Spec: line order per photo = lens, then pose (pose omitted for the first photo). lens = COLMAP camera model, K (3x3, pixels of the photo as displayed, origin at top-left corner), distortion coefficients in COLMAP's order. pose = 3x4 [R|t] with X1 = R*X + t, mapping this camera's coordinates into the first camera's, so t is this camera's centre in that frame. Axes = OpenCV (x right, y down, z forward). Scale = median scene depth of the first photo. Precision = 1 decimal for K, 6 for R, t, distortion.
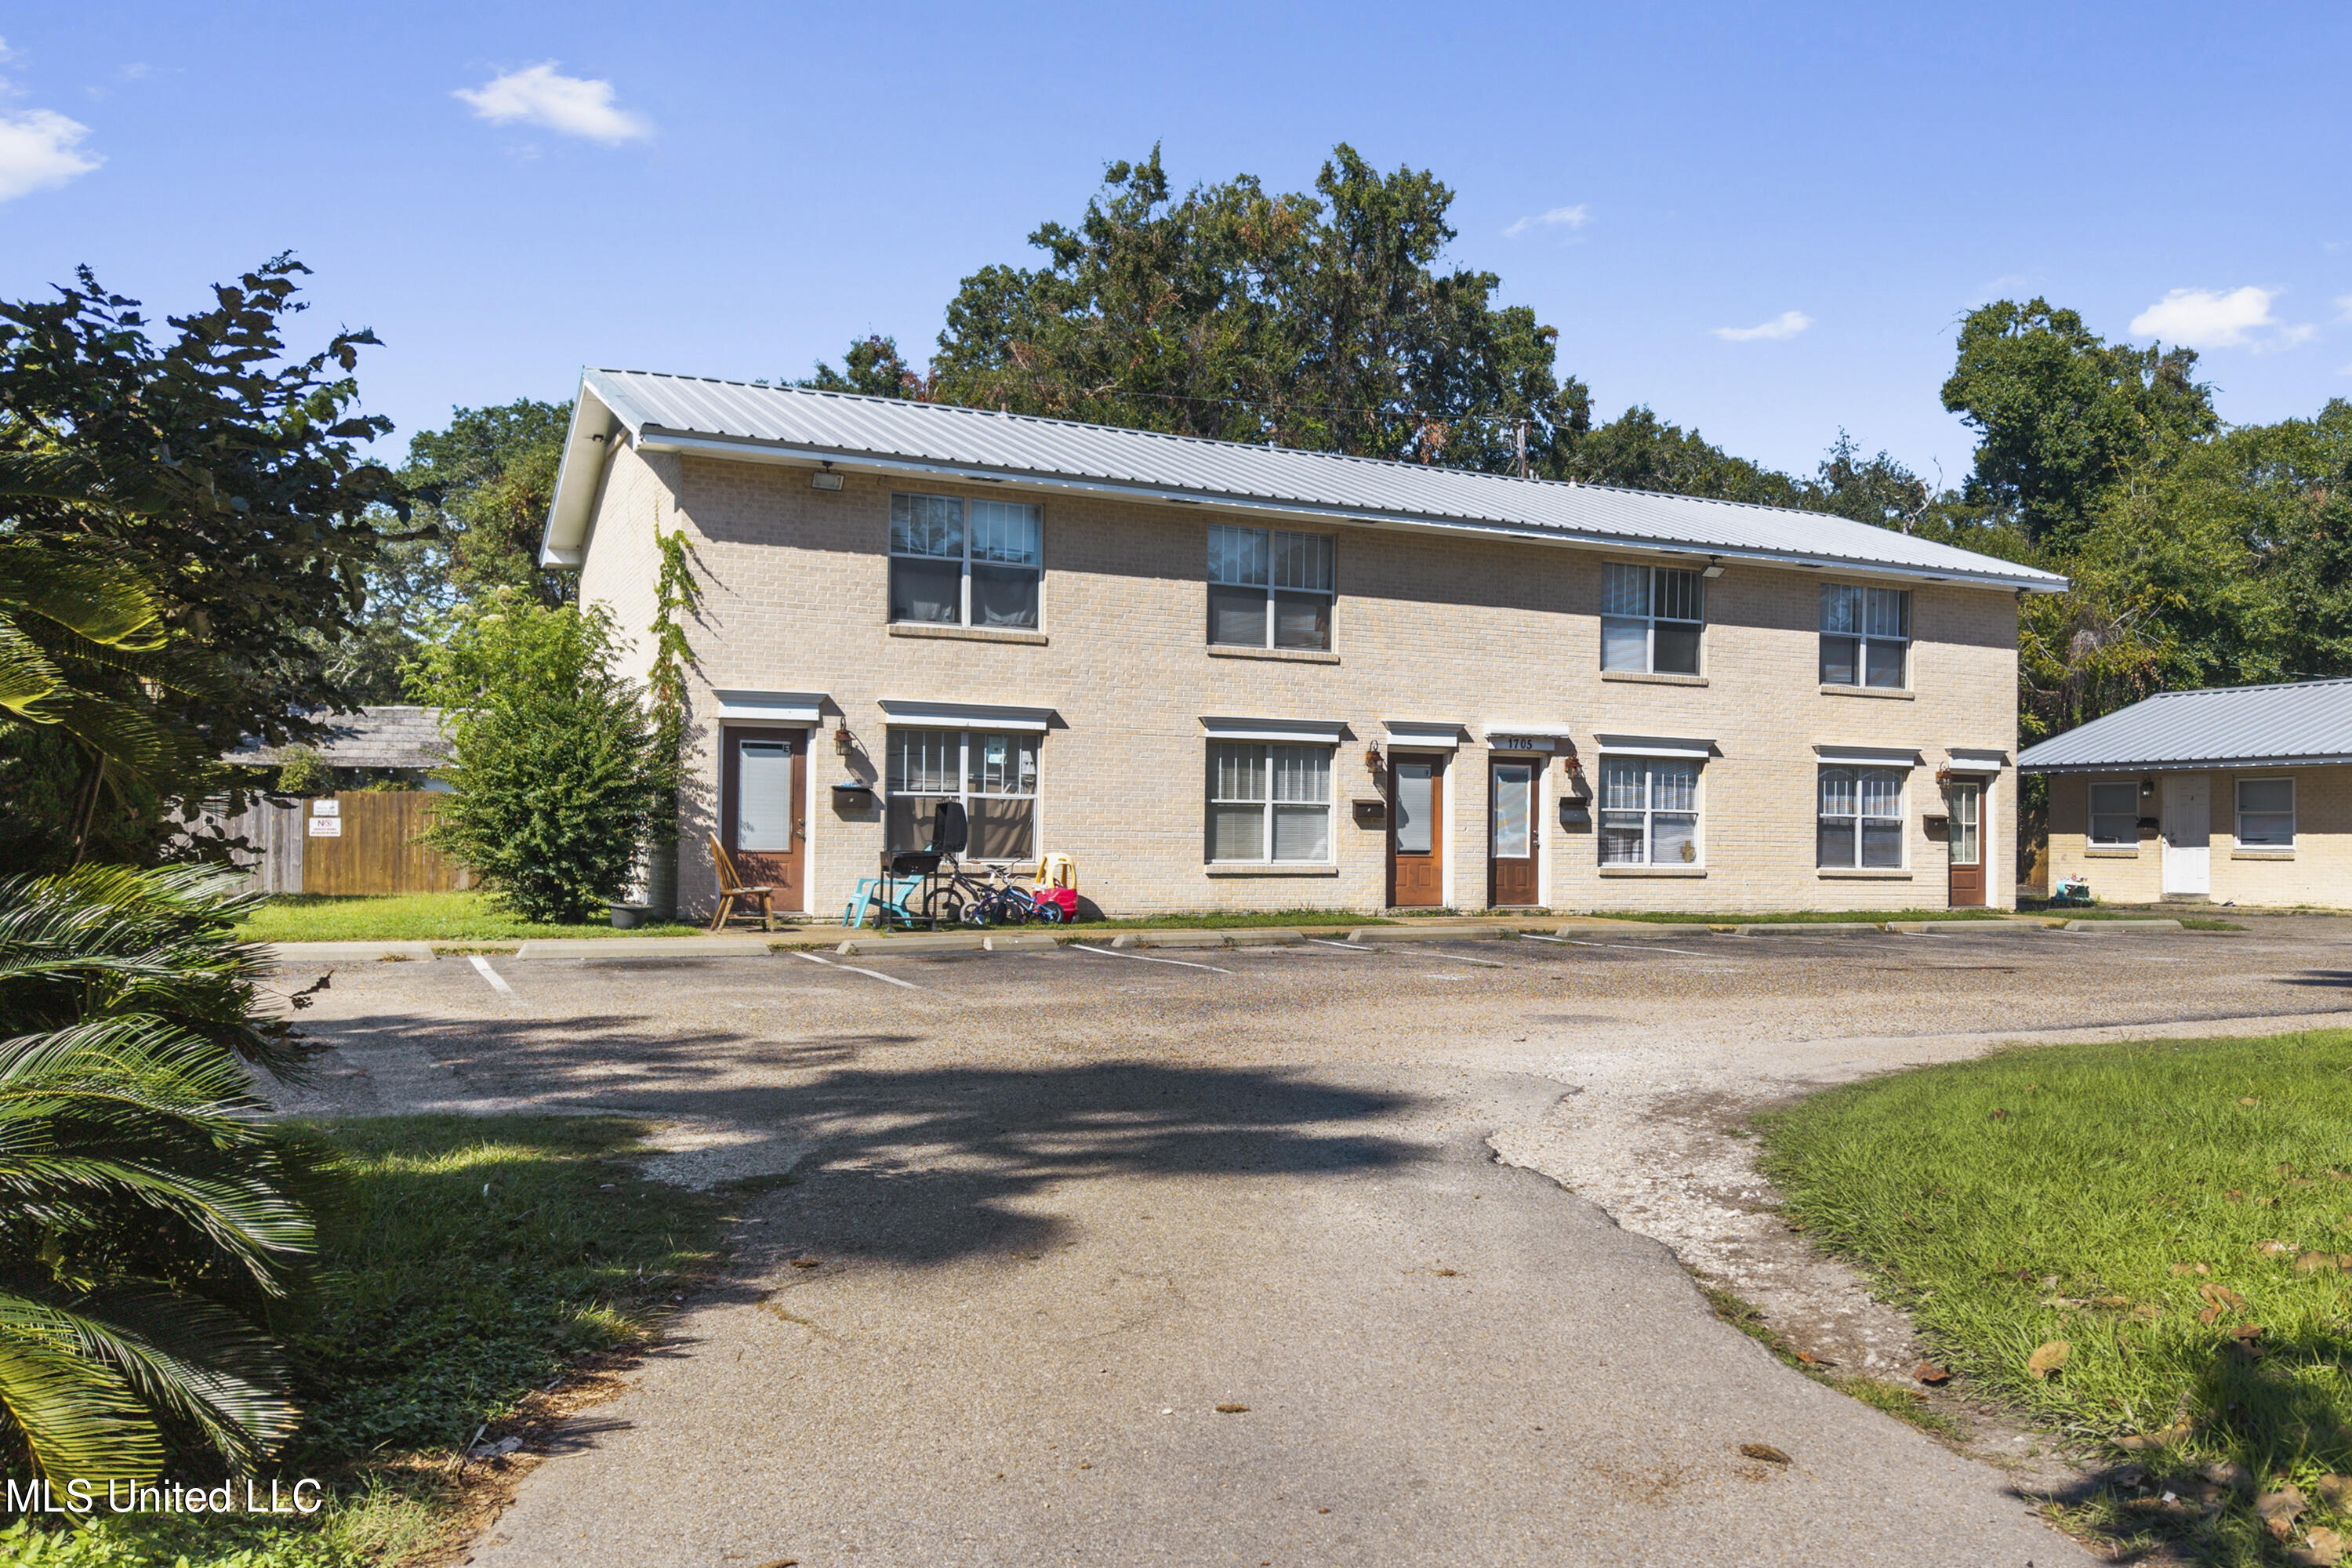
lens RADIAL K [[1835.5, 0, 1337.3], [0, 1835.5, 813.6], [0, 0, 1]] dist [0.062569, -0.072819]
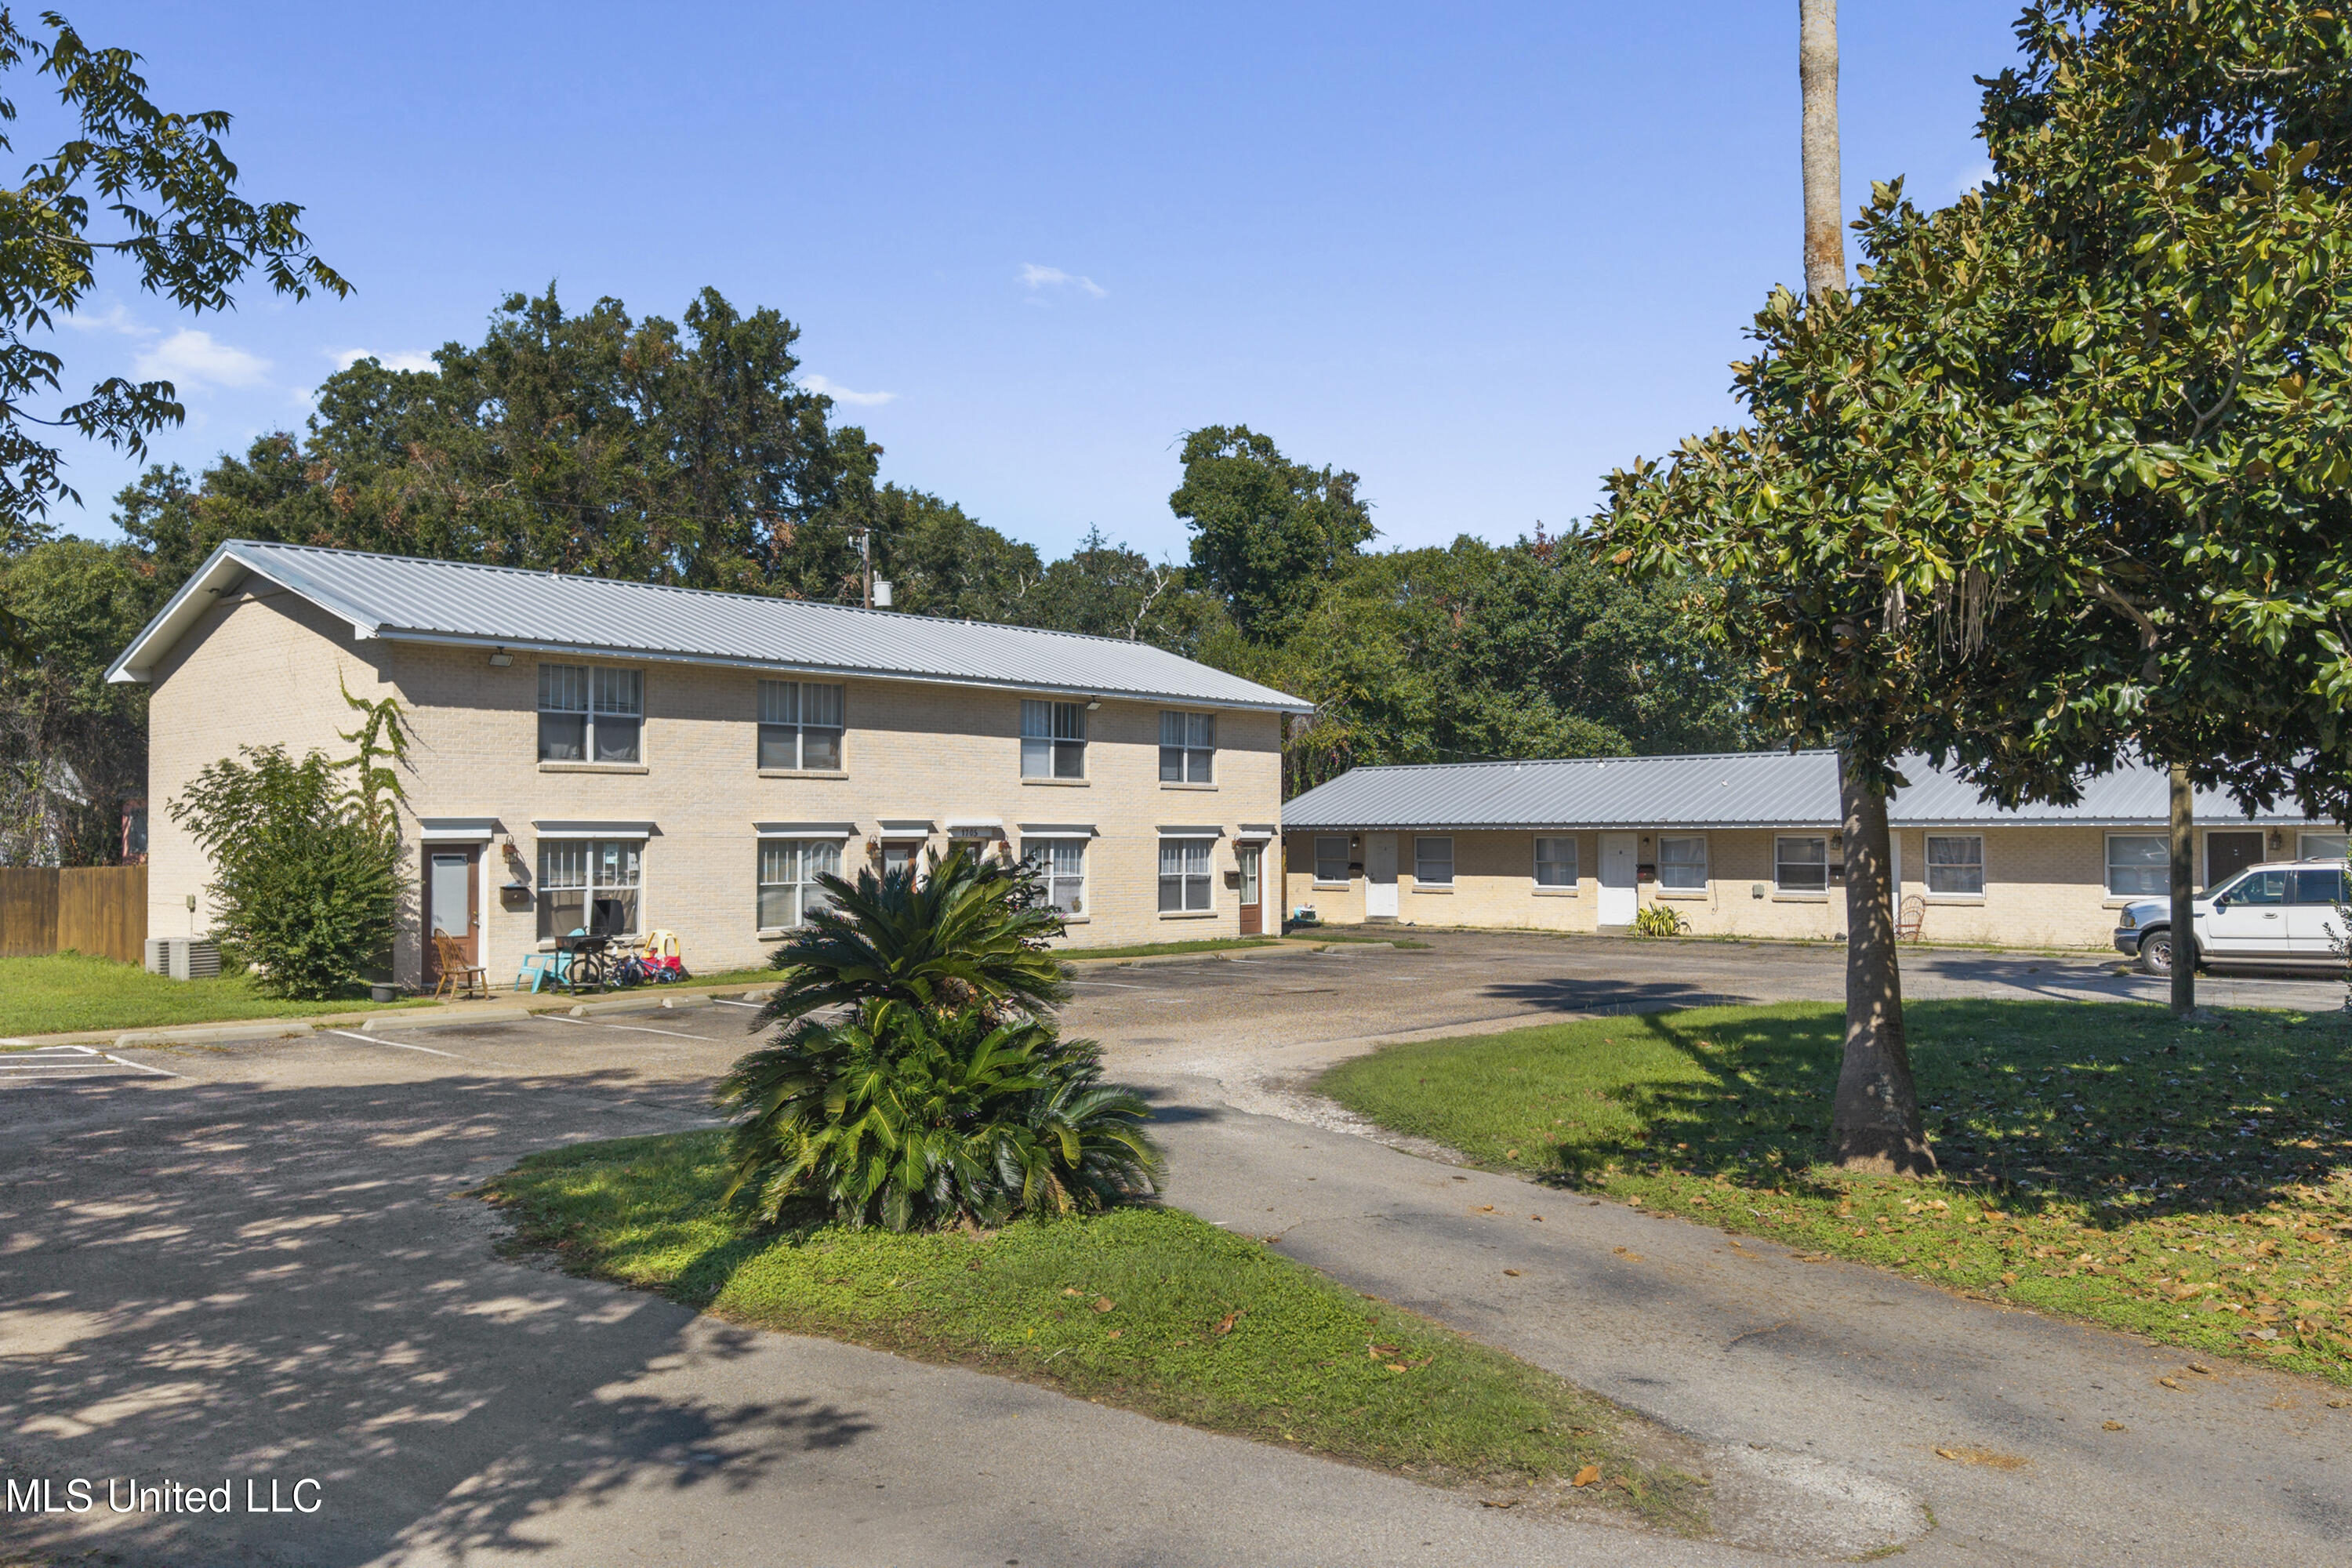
lens RADIAL K [[1794.2, 0, 1165.0], [0, 1794.2, 779.8], [0, 0, 1]] dist [0.014173, -0.022362]
pose [[0.942031, -0.004544, 0.335494, -0.189793], [0.011512, 0.999757, -0.018784, -0.045604], [-0.335328, 0.021558, 0.941855, -0.282849]]
